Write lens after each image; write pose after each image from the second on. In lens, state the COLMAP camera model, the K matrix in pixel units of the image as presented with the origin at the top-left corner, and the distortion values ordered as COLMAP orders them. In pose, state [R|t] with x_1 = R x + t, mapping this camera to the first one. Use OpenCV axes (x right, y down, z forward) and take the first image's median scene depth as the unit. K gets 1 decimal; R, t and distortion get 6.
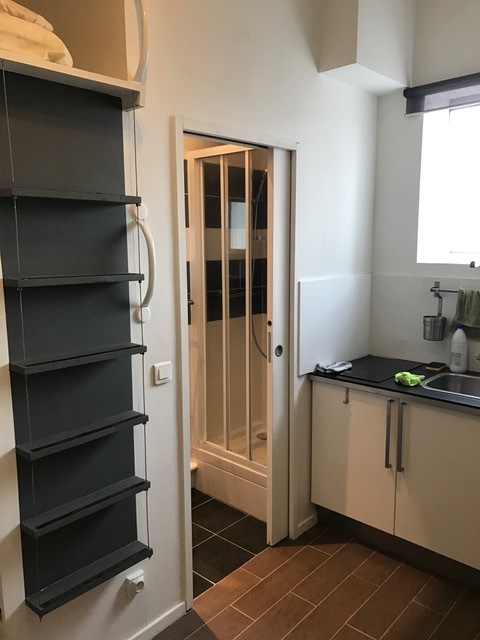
lens RADIAL K [[517.9, 0, 241.1], [0, 517.9, 320.4], [0, 0, 1]] dist [0.029174, -0.024104]
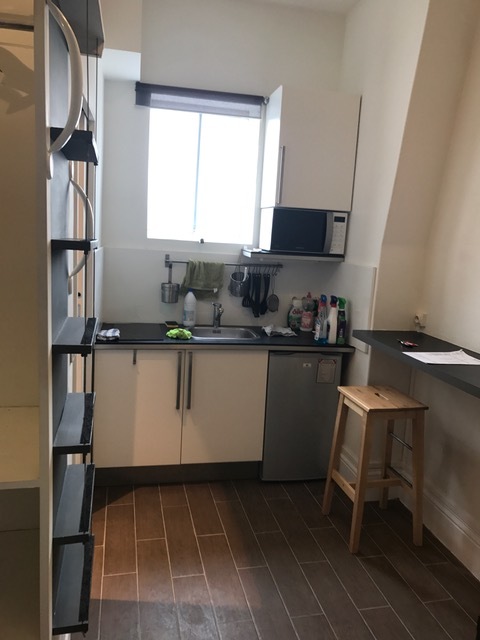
lens RADIAL K [[517.9, 0, 246.6], [0, 517.9, 320.9], [0, 0, 1]] dist [0.029174, -0.024104]
pose [[0.561218, -0.089346, 0.822831, -0.550011], [0.057699, 0.995961, 0.068791, 0.007614], [-0.825654, 0.008869, 0.564107, 0.180234]]
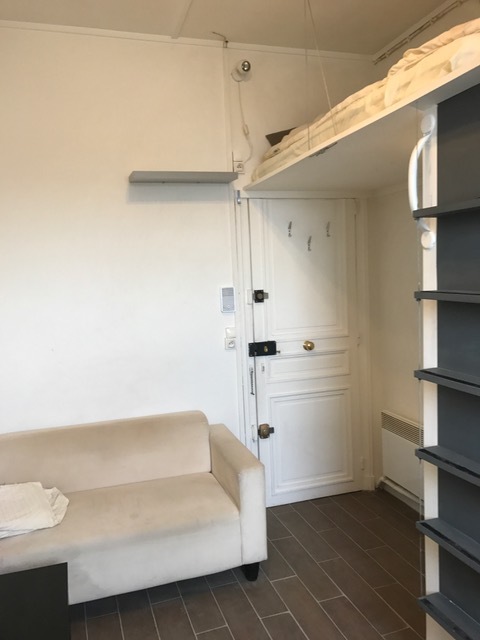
lens RADIAL K [[517.9, 0, 239.2], [0, 517.9, 318.5], [0, 0, 1]] dist [0.029174, -0.024104]
pose [[-0.480956, 0.118983, -0.868634, 0.479501], [-0.083139, 0.980095, 0.180284, -0.125882], [0.872794, 0.158926, -0.461490, 0.775283]]
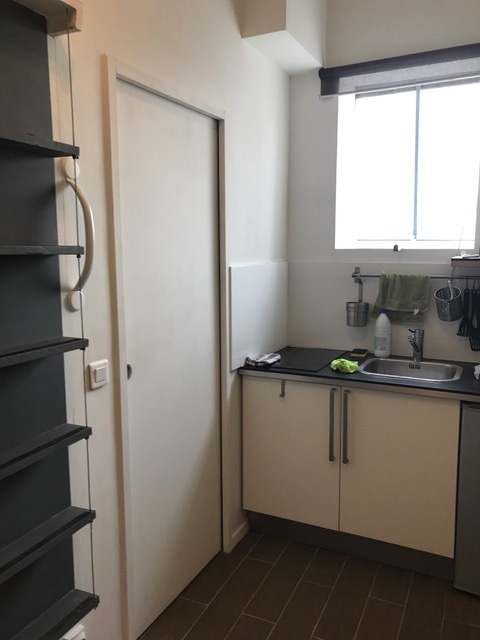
lens RADIAL K [[517.9, 0, 239.0], [0, 517.9, 319.4], [0, 0, 1]] dist [0.029174, -0.024104]
pose [[0.958188, -0.036156, 0.283846, -0.128743], [0.039867, 0.999178, -0.007306, 0.024344], [-0.283348, 0.018316, 0.958842, 0.125036]]
